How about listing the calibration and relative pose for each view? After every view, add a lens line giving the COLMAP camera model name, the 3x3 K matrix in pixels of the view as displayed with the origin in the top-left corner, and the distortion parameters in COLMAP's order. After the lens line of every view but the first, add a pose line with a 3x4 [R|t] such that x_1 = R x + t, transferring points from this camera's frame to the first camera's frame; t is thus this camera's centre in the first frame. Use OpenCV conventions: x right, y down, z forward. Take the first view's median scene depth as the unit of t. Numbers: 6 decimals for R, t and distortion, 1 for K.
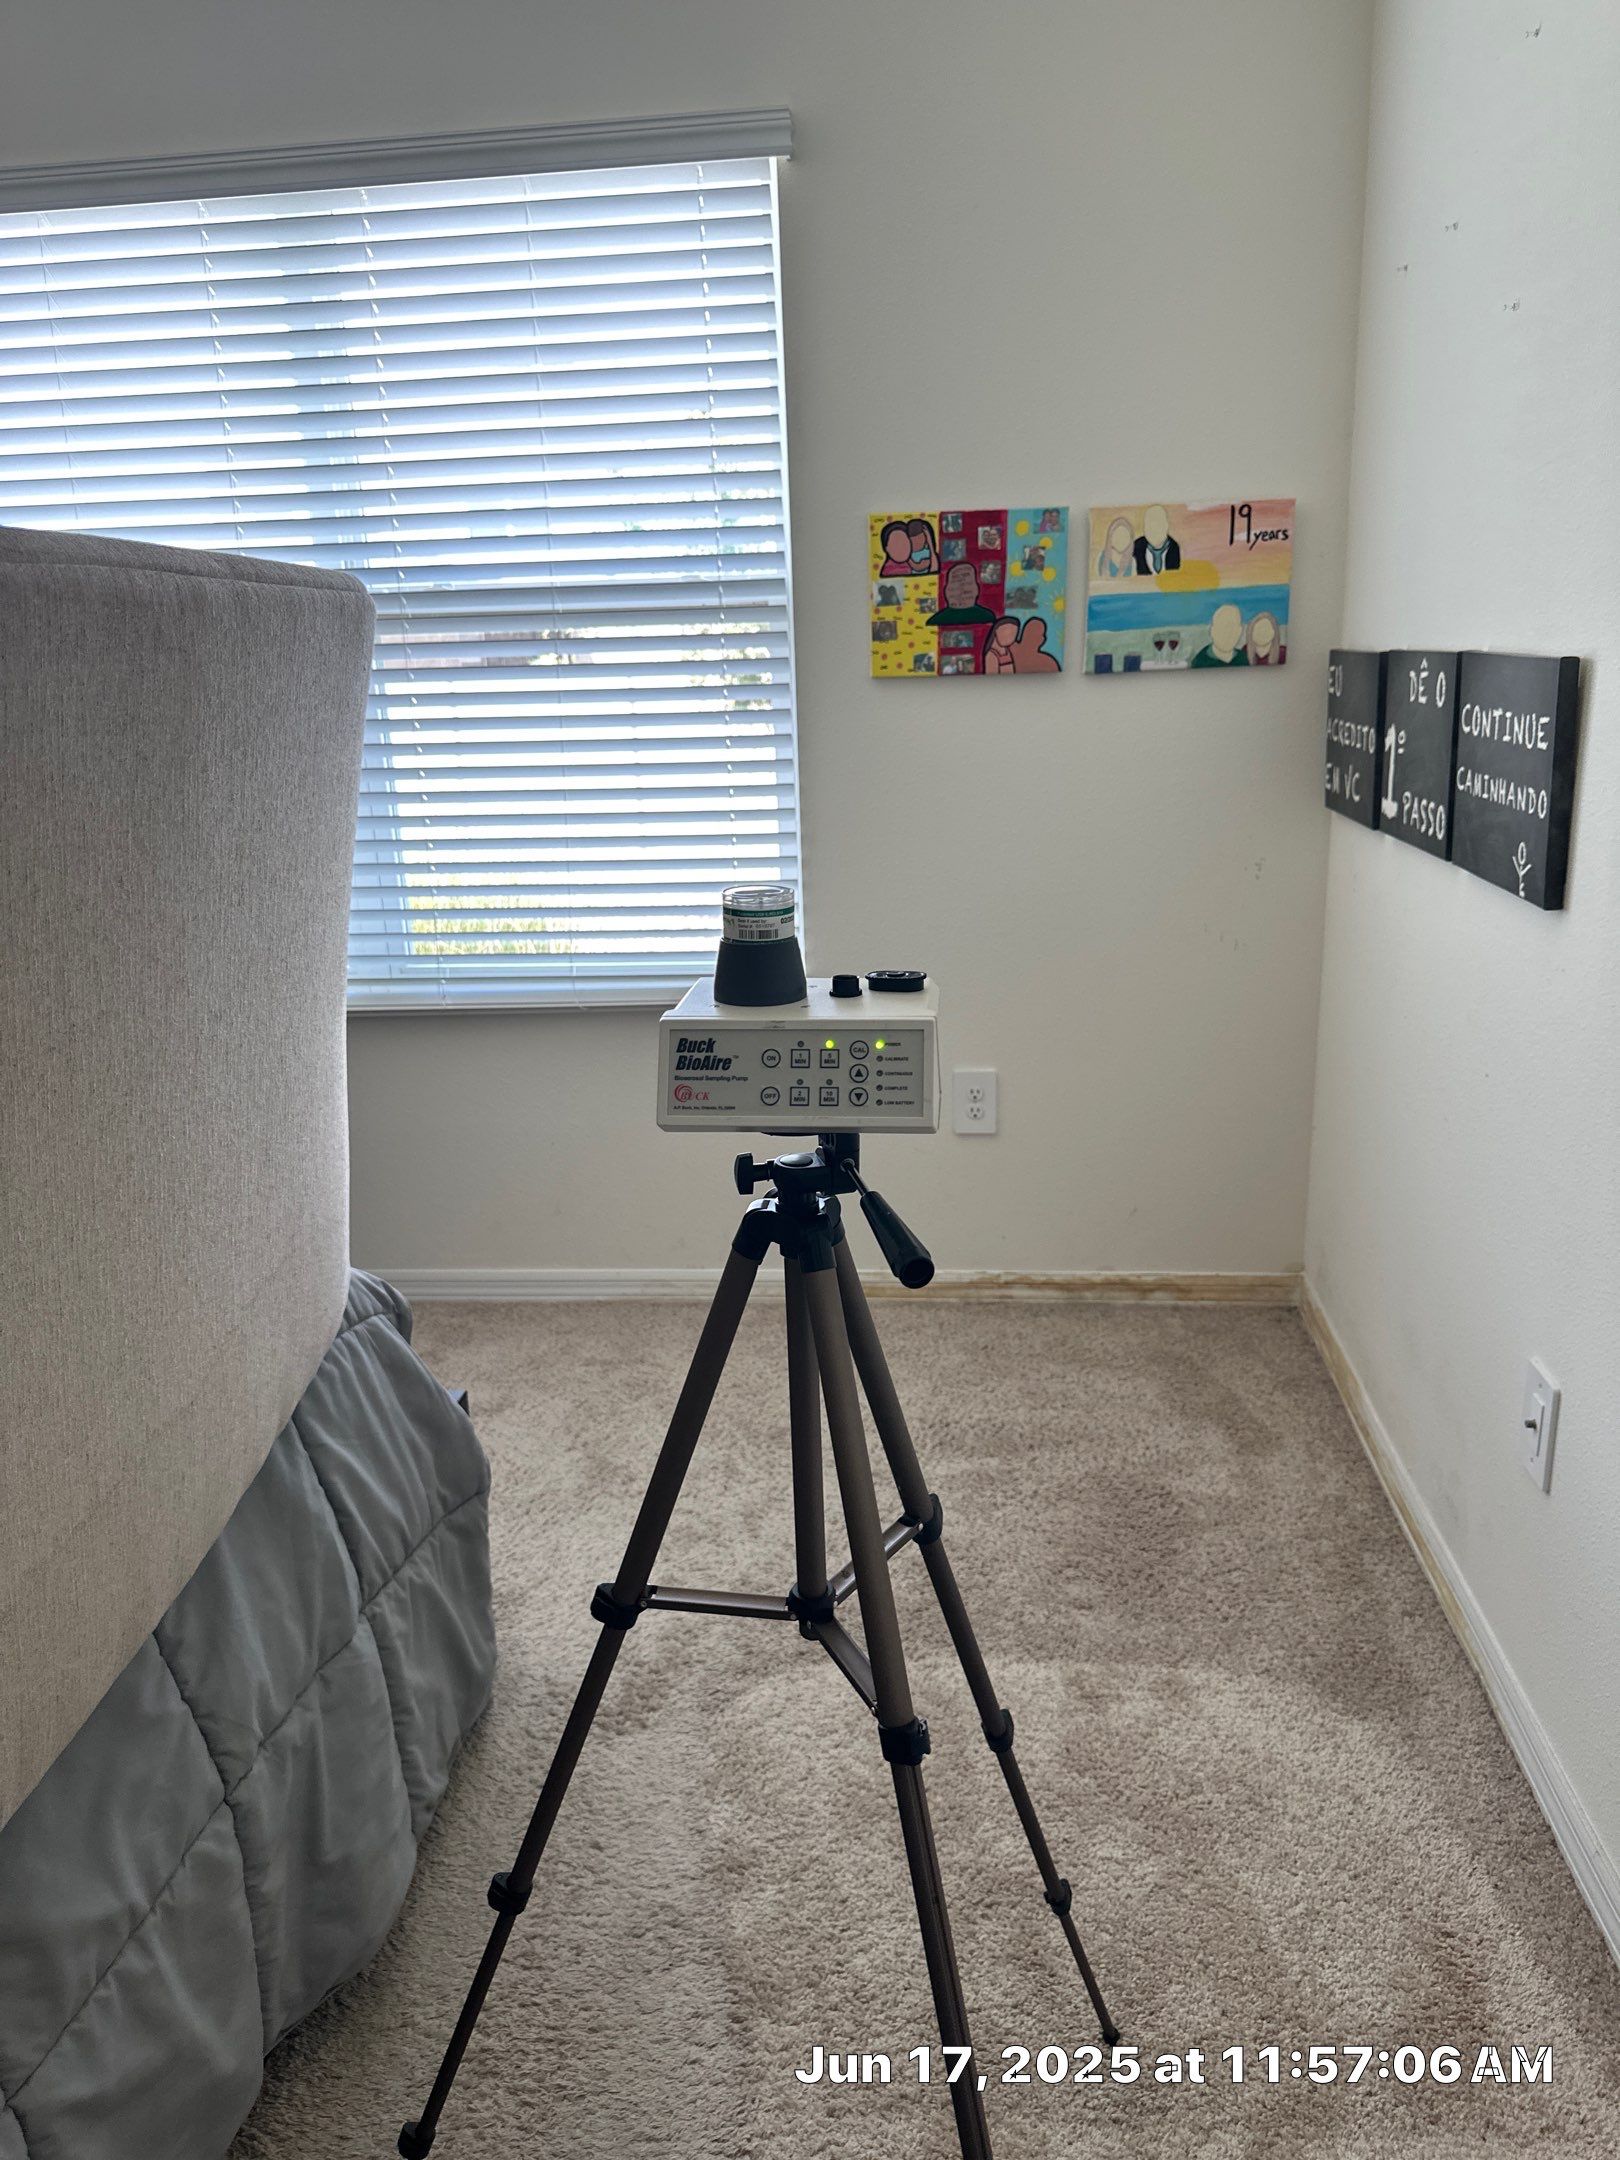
lens RADIAL K [[1495.6, 0, 774.4], [0, 1495.6, 1068.9], [0, 0, 1]] dist [0.001378, 0.000338]
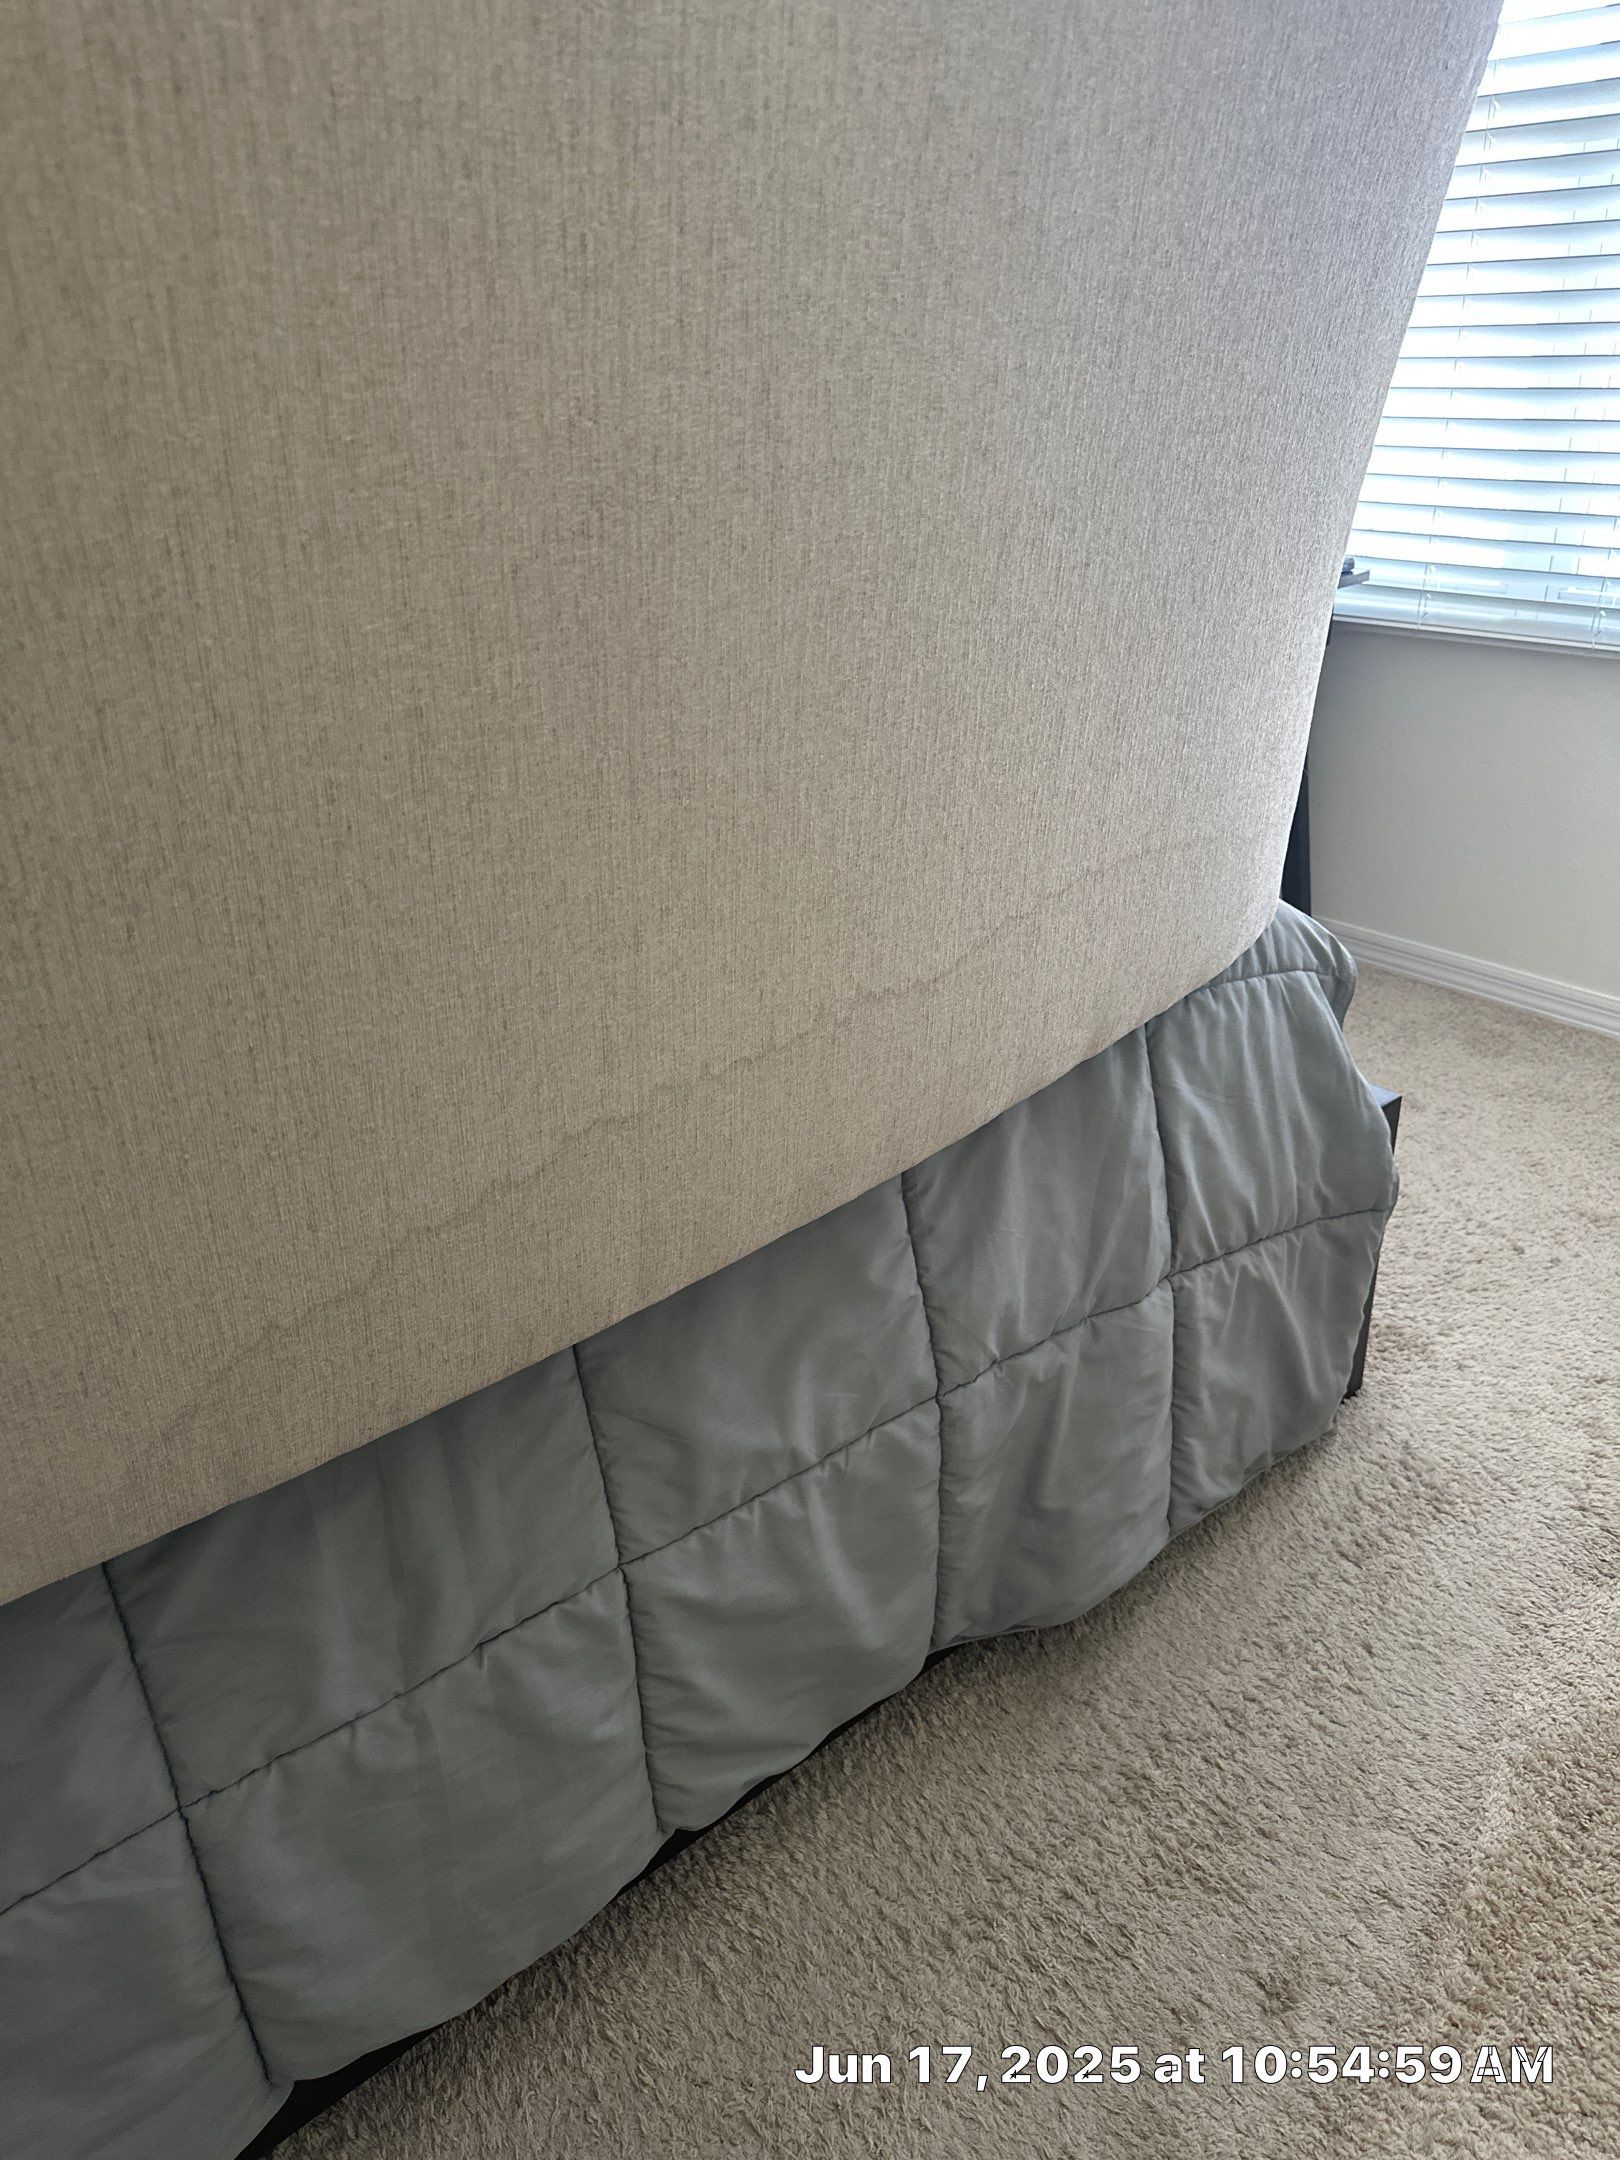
lens RADIAL K [[1513.0, 0, 802.2], [0, 1513.0, 1075.1], [0, 0, 1]] dist [0.126440, -0.168709]
pose [[0.730312, 0.285840, -0.620436, 0.098308], [-0.144216, 0.952290, 0.268972, 0.037221], [0.667717, -0.106957, 0.736691, 0.212311]]
